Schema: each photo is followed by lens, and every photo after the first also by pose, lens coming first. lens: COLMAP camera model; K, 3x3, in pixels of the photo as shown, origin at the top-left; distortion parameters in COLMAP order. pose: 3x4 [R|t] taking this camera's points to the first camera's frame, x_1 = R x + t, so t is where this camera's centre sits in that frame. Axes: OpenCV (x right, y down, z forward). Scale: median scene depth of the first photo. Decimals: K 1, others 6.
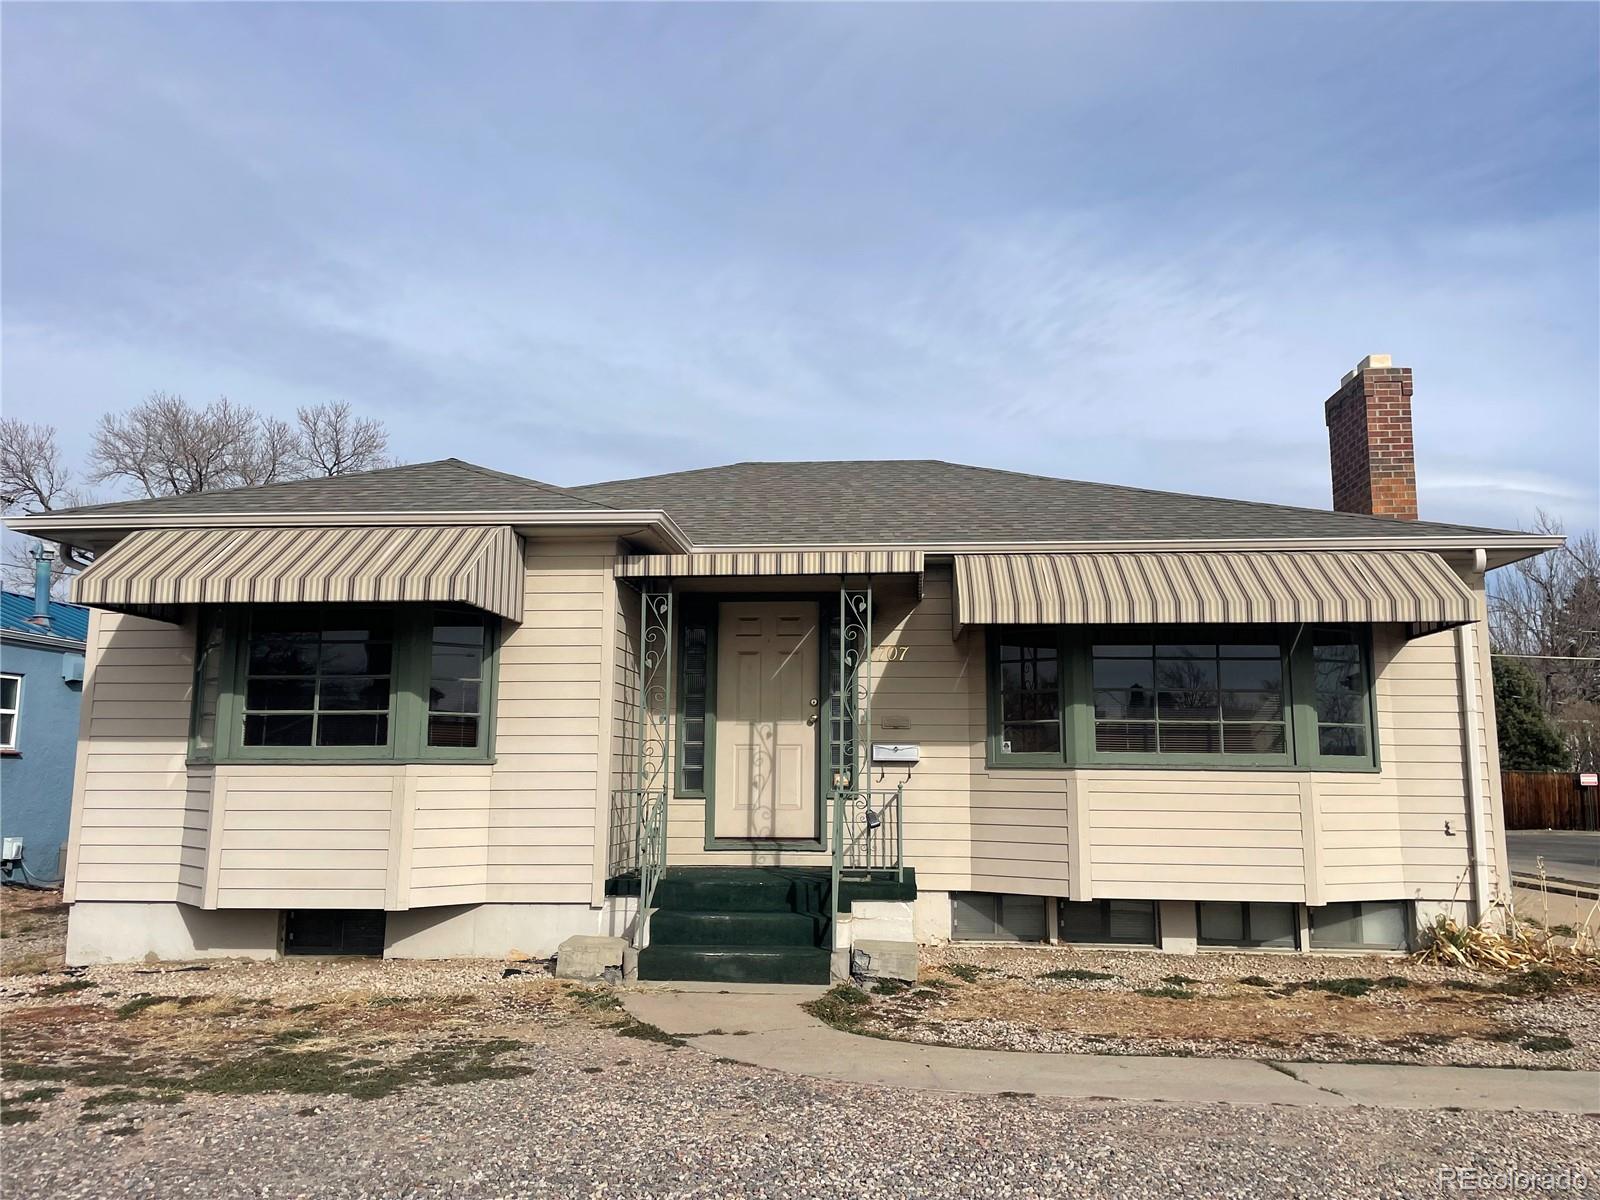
lens RADIAL K [[1239.6, 0, 812.5], [0, 1239.6, 600.3], [0, 0, 1]] dist [0.111096, -0.129790]
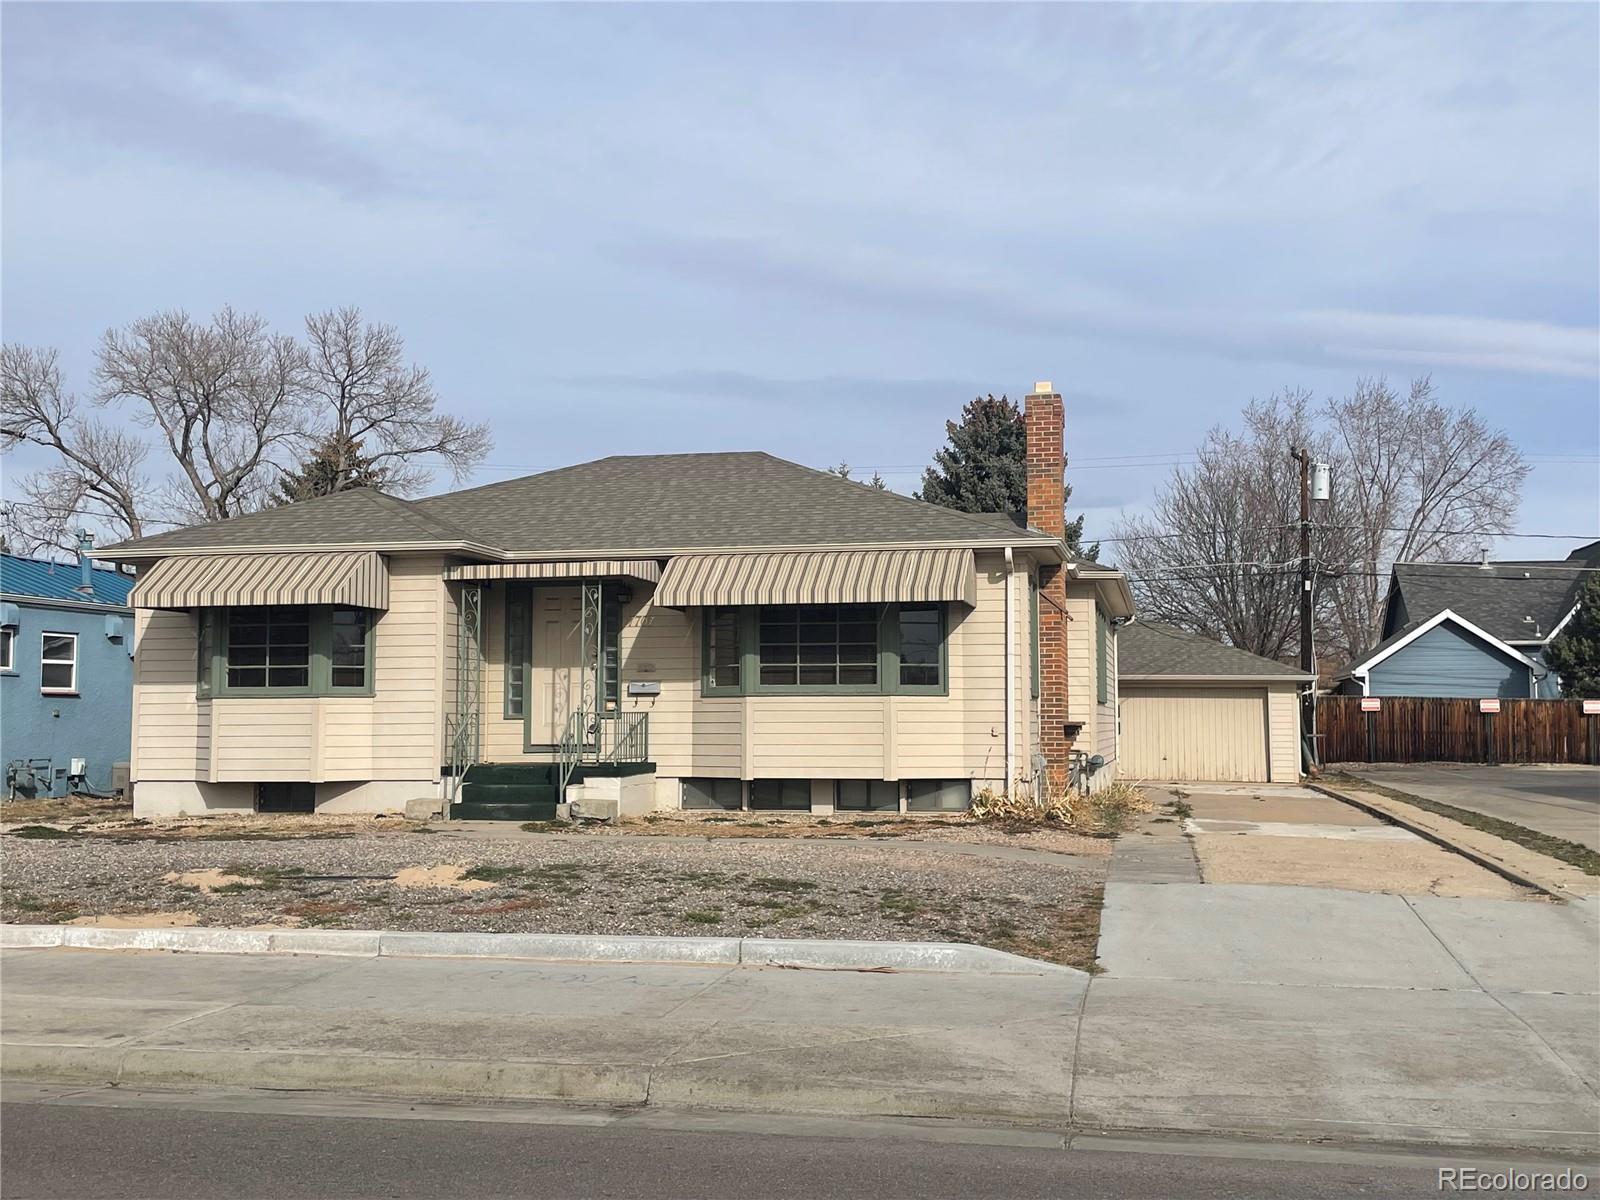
lens RADIAL K [[1759.3, 0, 800.0], [0, 1759.3, 600.0], [0, 0, 1]] dist [0.170839, -0.282791]
pose [[0.989860, -0.017090, -0.141013, 0.584658], [0.026970, 0.997290, 0.068452, -0.130002], [0.139461, -0.071561, 0.987638, -1.125360]]
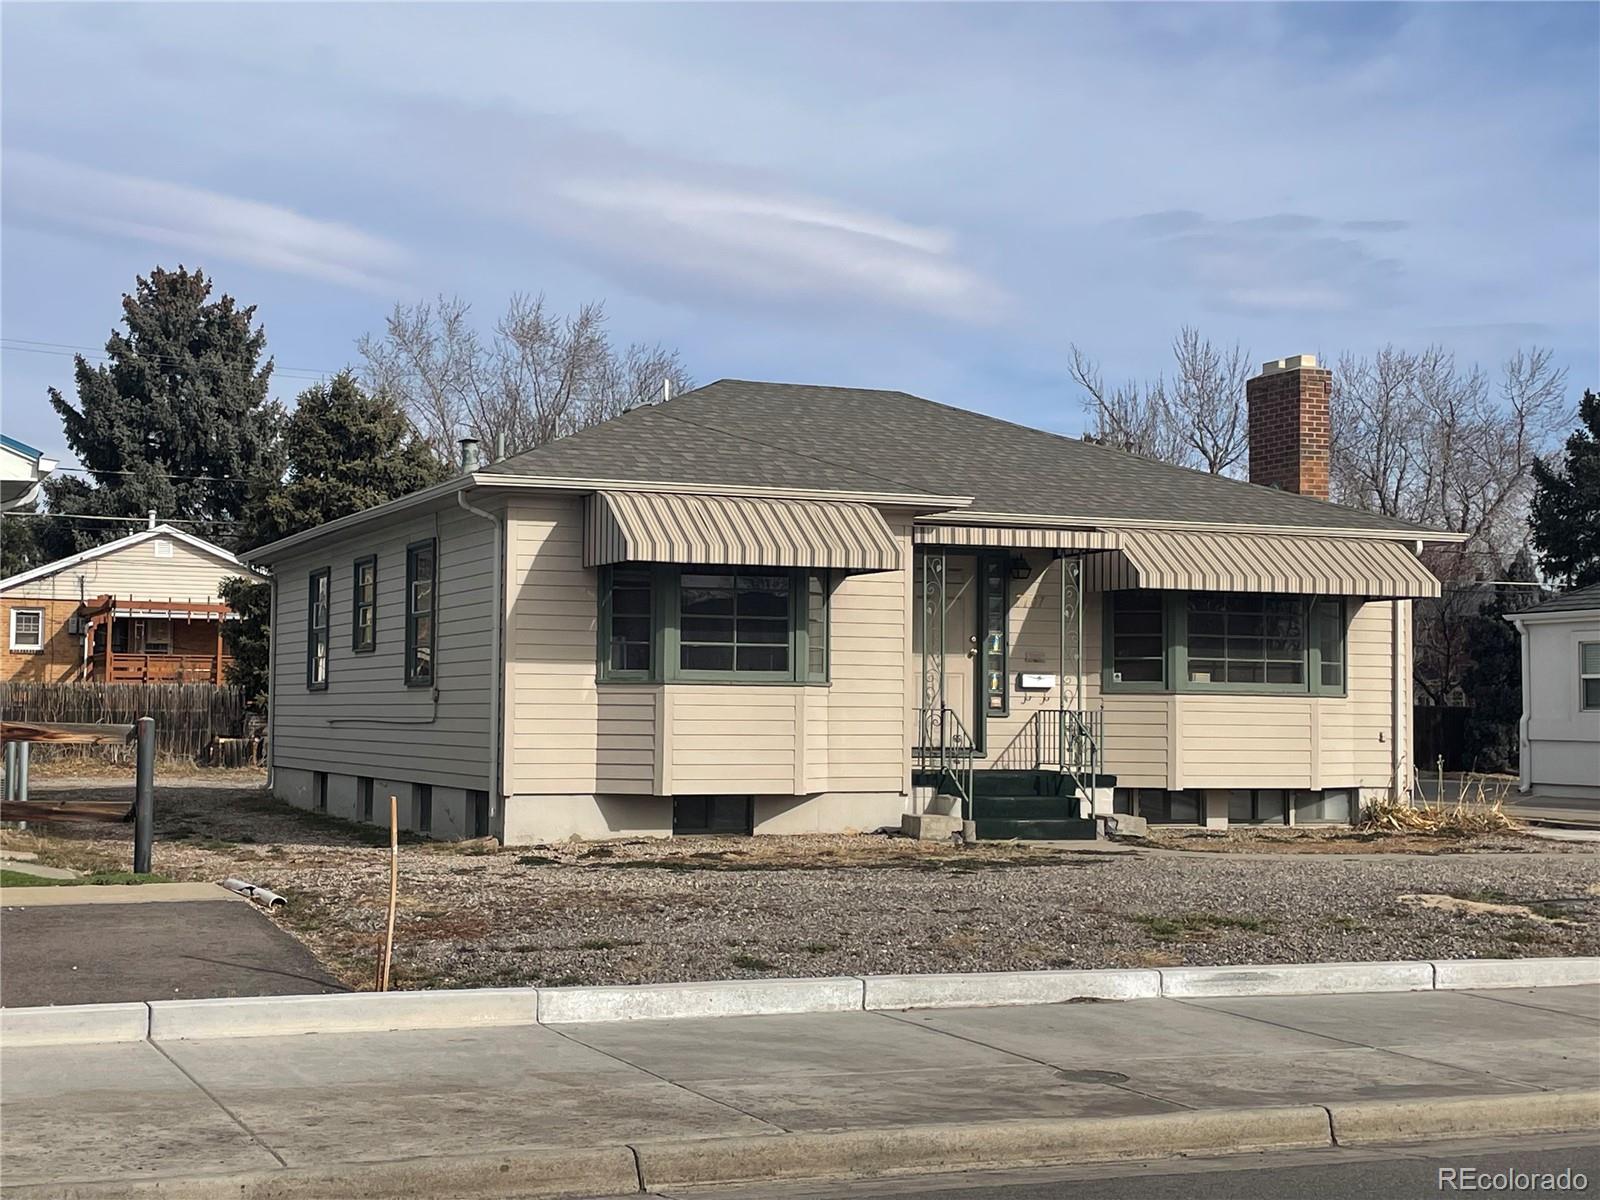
lens RADIAL K [[2314.1, 0, 800.0], [0, 2314.1, 600.0], [0, 0, 1]] dist [0.160411, 0.002221]
pose [[0.890899, 0.026091, 0.453452, -1.278155], [-0.068776, 0.994586, 0.077898, -0.131545], [-0.448965, -0.100585, 0.887870, -1.019123]]
